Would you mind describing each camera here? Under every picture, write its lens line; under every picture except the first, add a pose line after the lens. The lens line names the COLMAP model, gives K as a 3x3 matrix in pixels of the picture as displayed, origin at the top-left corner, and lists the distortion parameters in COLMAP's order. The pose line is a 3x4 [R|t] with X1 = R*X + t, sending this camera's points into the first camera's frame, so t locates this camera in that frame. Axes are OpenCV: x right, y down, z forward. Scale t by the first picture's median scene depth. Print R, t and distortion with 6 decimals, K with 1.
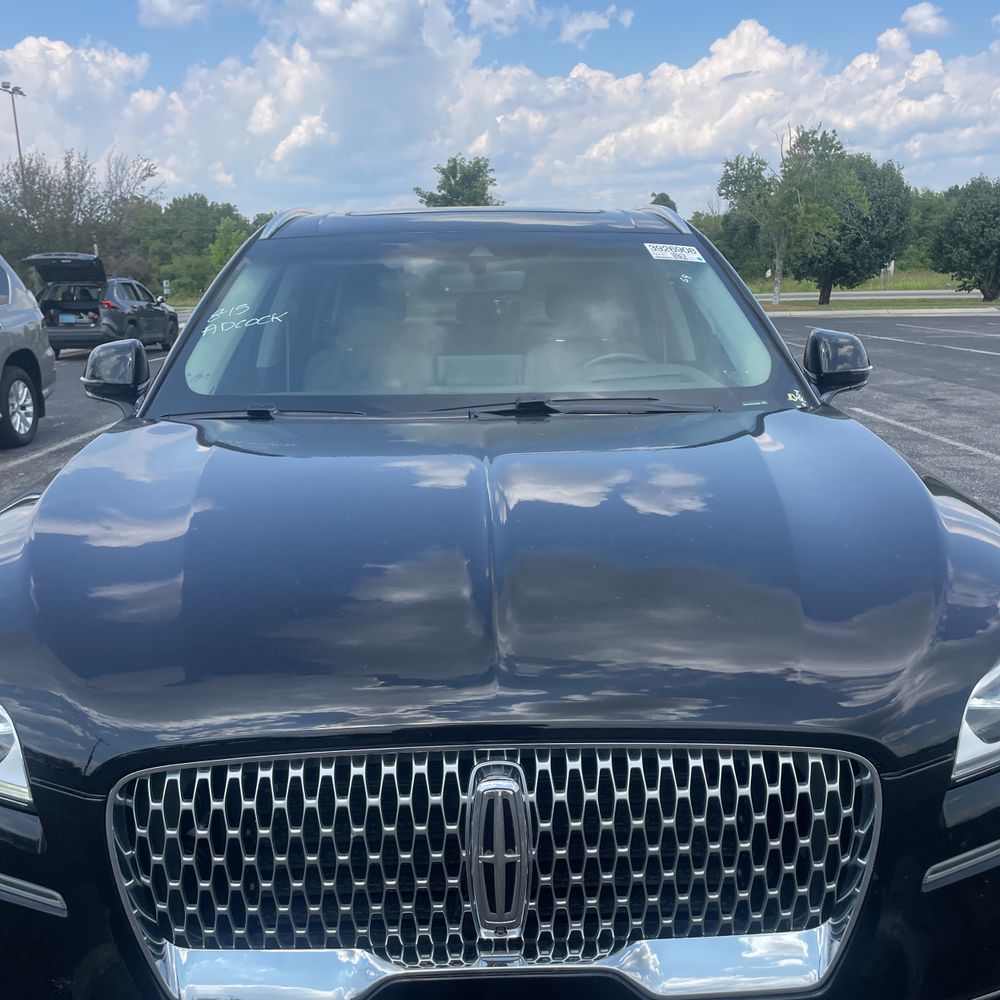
lens RADIAL K [[1010.6, 0, 500.6], [0, 1010.6, 506.0], [0, 0, 1]] dist [0.020418, 0.000000]
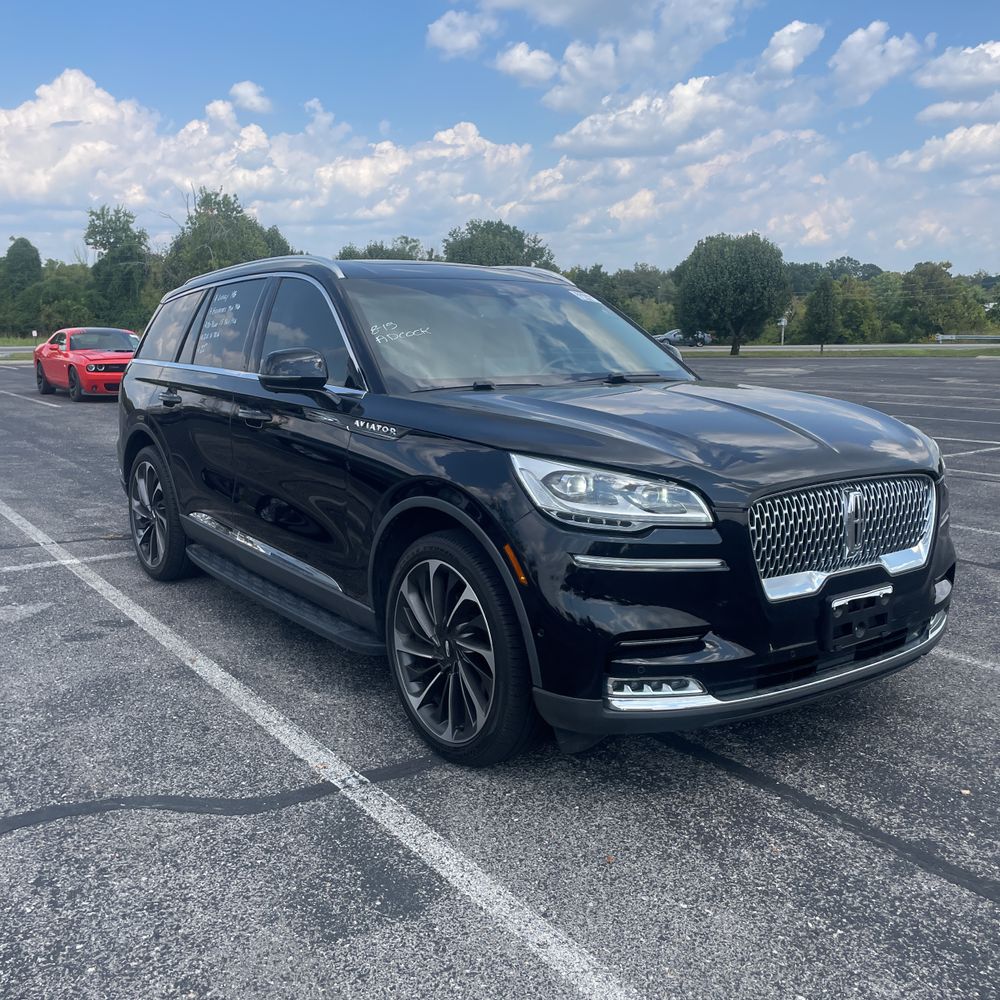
lens RADIAL K [[1010.6, 0, 489.2], [0, 1010.6, 502.6], [0, 0, 1]] dist [0.020418, 0.000000]
pose [[0.828255, -0.080325, 0.554565, -0.115374], [0.110014, 0.993721, -0.020375, 0.012790], [-0.549446, 0.077885, 0.831891, -0.033704]]
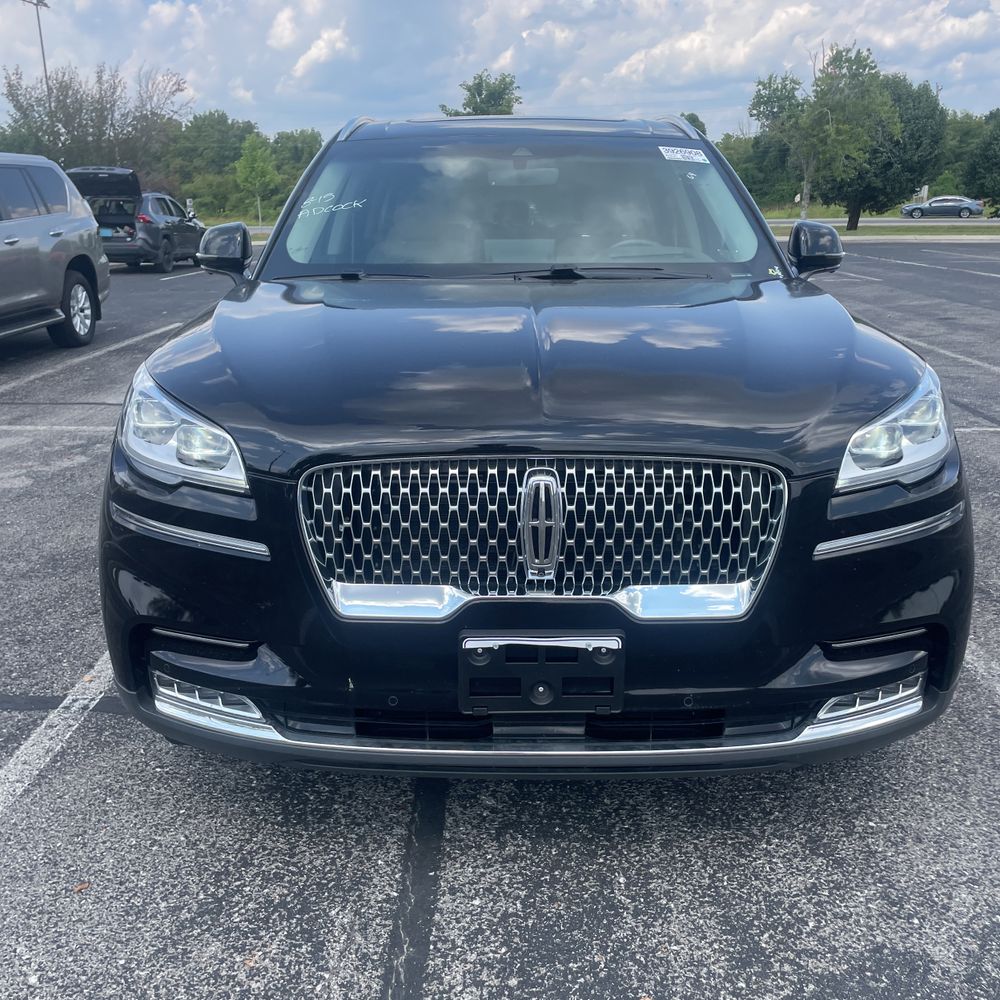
lens RADIAL K [[1010.6, 0, 490.4], [0, 1010.6, 505.8], [0, 0, 1]] dist [0.020418, 0.000000]
pose [[0.999456, 0.019159, -0.026855, -0.002093], [-0.017222, 0.997357, 0.070593, 0.010738], [0.028137, -0.070092, 0.997144, -0.030357]]
